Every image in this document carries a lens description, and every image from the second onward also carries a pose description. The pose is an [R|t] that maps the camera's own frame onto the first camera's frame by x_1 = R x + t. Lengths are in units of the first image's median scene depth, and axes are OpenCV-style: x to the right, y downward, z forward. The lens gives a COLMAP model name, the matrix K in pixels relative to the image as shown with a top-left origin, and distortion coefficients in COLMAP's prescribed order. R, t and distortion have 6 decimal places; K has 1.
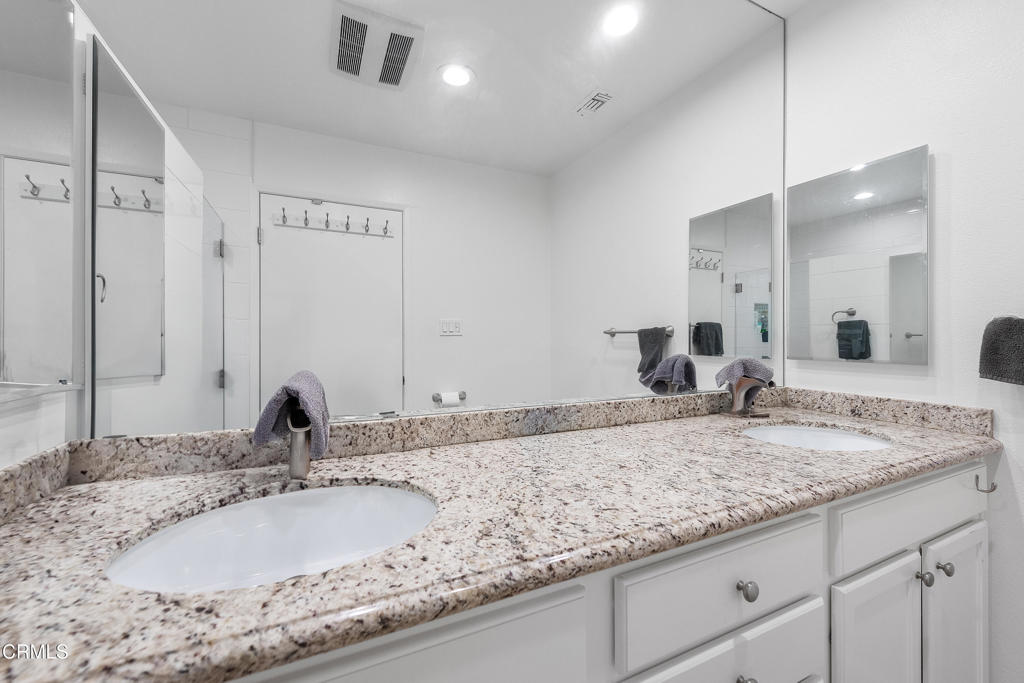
lens RADIAL K [[410.0, 0, 552.2], [0, 410.0, 341.7], [0, 0, 1]] dist [0.014392, -0.005407]
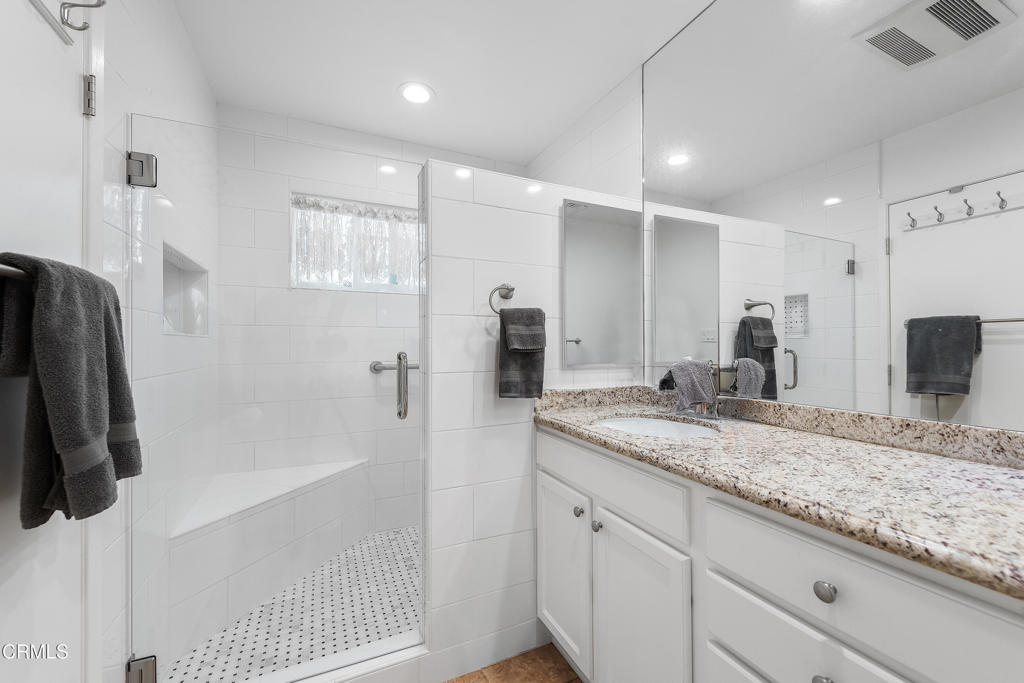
lens RADIAL K [[410.0, 0, 514.8], [0, 410.0, 343.1], [0, 0, 1]] dist [0.014392, -0.005407]
pose [[-0.009980, -0.006484, -0.999929, 1.303431], [-0.006148, 0.999960, -0.006422, 0.012681], [0.999931, 0.006083, -0.010019, 0.225865]]
